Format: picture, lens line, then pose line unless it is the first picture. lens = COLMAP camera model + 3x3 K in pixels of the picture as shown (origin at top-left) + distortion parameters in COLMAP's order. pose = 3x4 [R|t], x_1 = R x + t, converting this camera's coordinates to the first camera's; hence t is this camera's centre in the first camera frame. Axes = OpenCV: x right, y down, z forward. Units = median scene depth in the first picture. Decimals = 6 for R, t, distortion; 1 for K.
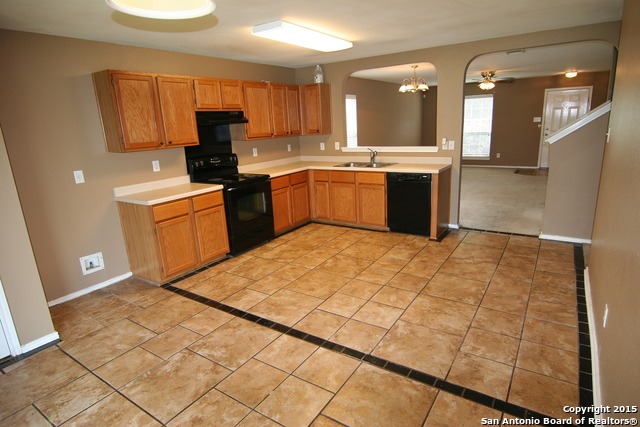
lens RADIAL K [[358.6, 0, 324.1], [0, 358.6, 211.5], [0, 0, 1]] dist [-0.006373, -0.009446]
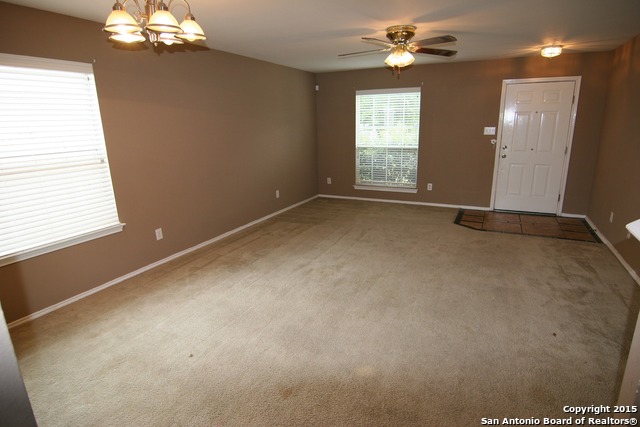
lens RADIAL K [[358.6, 0, 320.9], [0, 358.6, 212.2], [0, 0, 1]] dist [-0.006373, -0.009446]
pose [[0.990527, -0.007284, 0.137126, 0.201961], [0.008154, 0.999950, -0.005785, -0.104083], [-0.137077, 0.006849, 0.990537, 0.386665]]
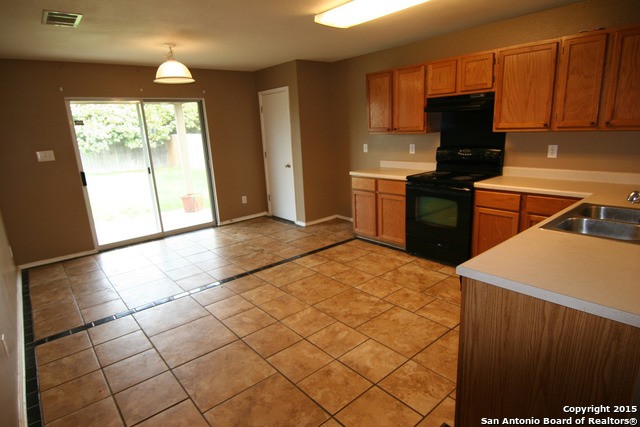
lens RADIAL K [[358.6, 0, 321.7], [0, 358.6, 214.3], [0, 0, 1]] dist [-0.006373, -0.009446]
pose [[-0.273769, 0.289314, -0.917250, 0.791057], [-0.172195, 0.923533, 0.342690, -0.309373], [0.946255, 0.251764, -0.203016, 1.140051]]
